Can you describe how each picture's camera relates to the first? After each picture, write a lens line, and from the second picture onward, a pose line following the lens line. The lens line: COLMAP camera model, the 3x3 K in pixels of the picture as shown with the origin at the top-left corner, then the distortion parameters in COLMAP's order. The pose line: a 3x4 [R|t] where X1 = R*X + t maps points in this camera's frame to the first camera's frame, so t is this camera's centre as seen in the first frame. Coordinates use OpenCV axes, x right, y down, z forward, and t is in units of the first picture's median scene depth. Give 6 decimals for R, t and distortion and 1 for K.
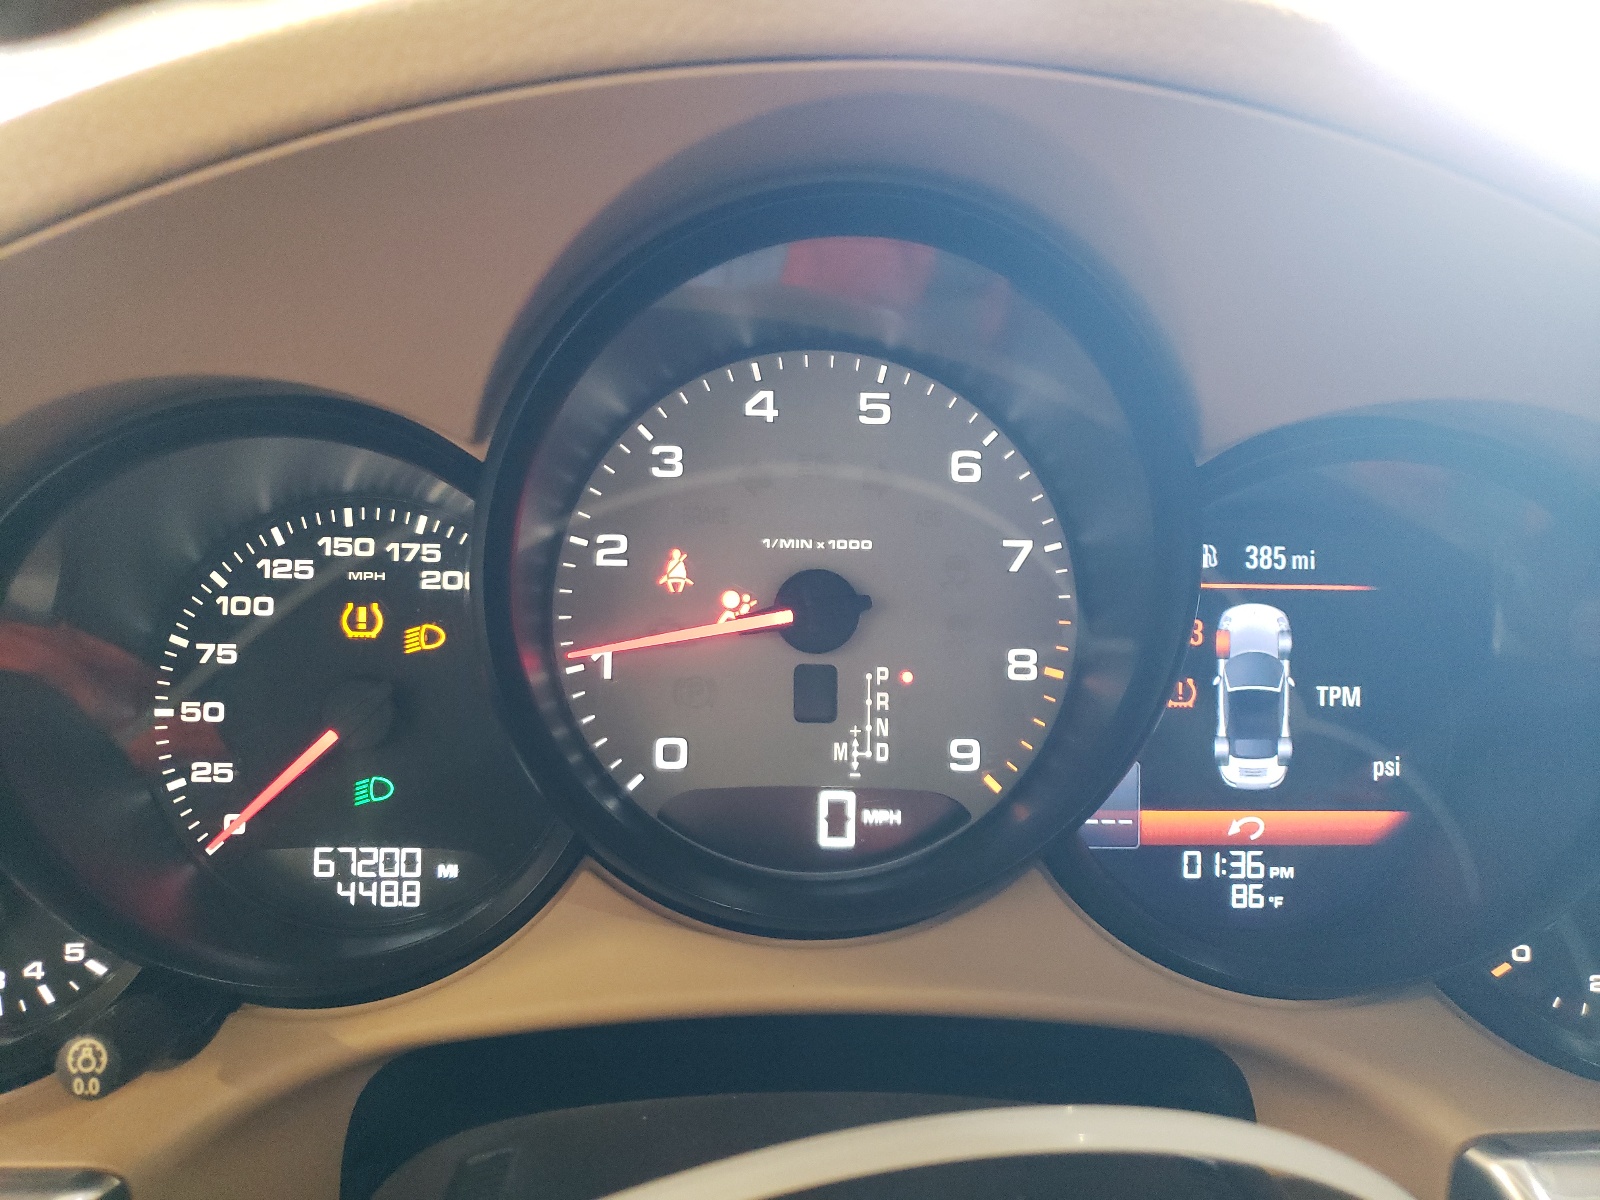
lens RADIAL K [[1255.3, 0, 803.2], [0, 1255.3, 602.8], [0, 0, 1]] dist [0.012598, -0.000413]
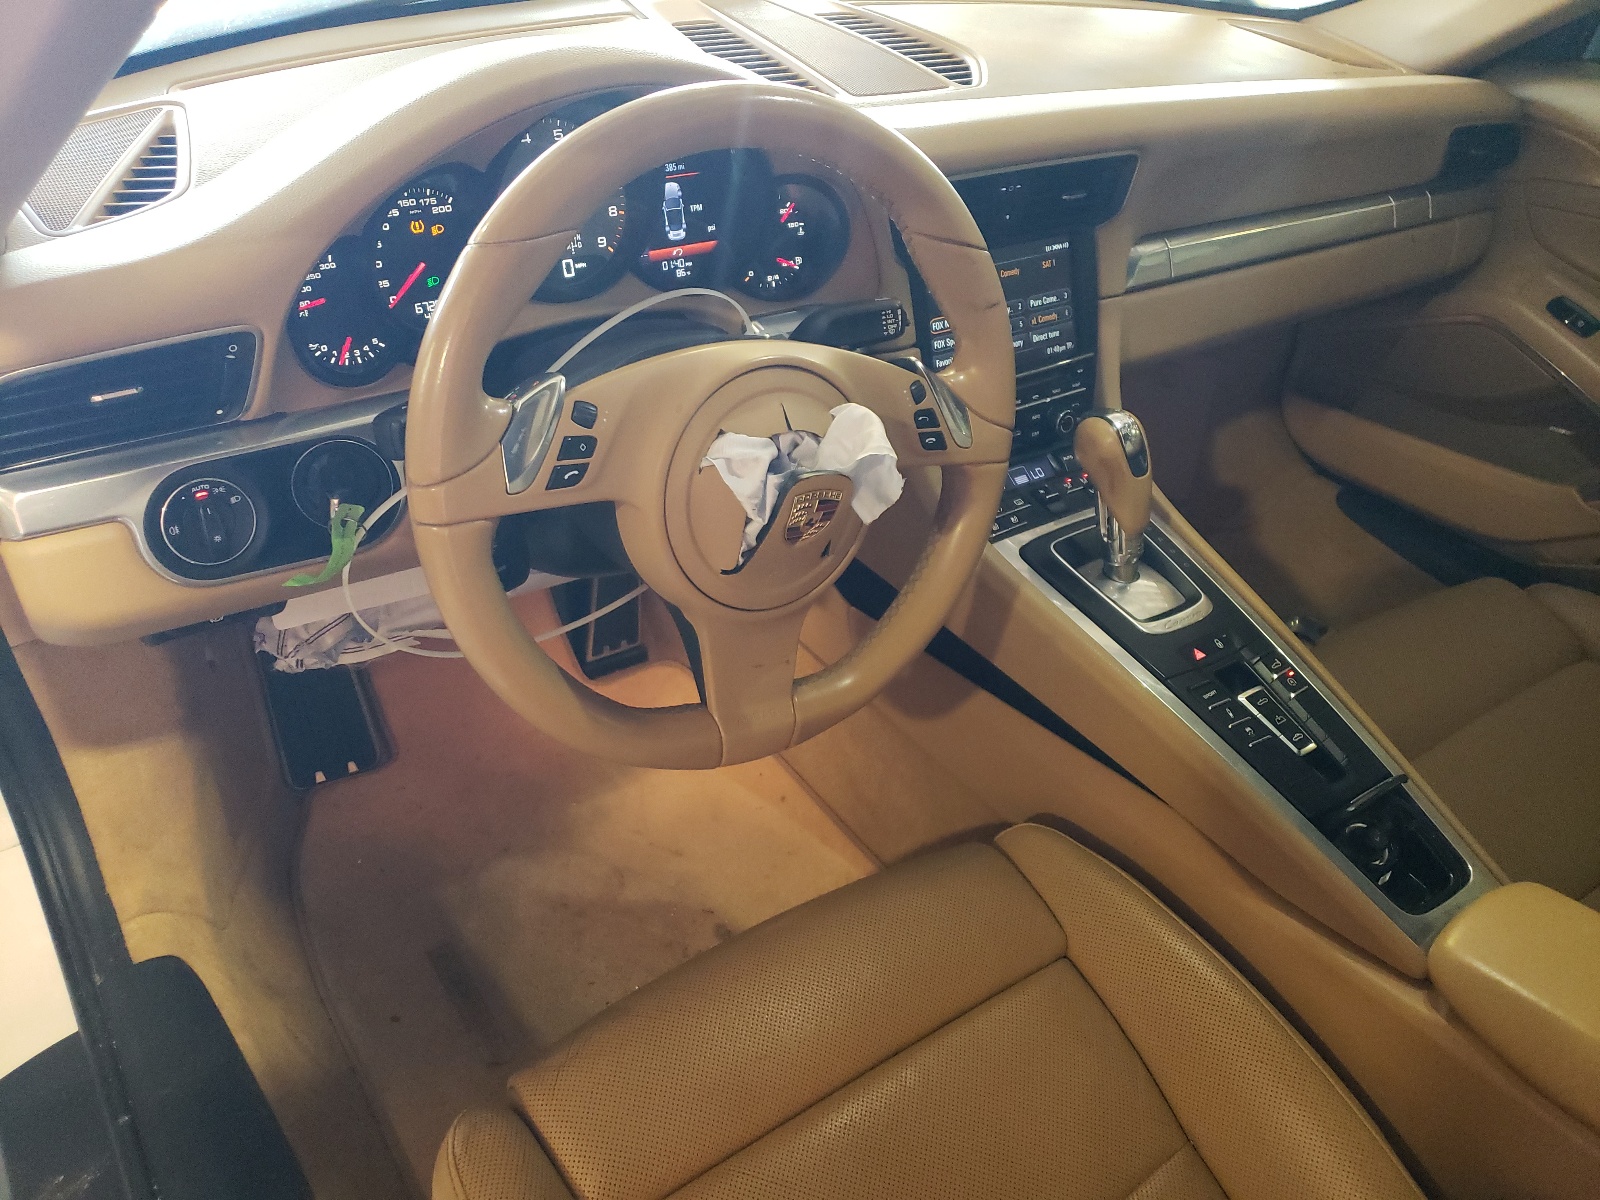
lens RADIAL K [[1255.3, 0, 801.7], [0, 1255.3, 603.8], [0, 0, 1]] dist [0.012598, -0.000413]
pose [[0.845309, -0.284274, 0.452372, -1.202448], [0.106122, 0.919164, 0.379309, -0.205306], [-0.523632, -0.272627, 0.807146, -2.233165]]
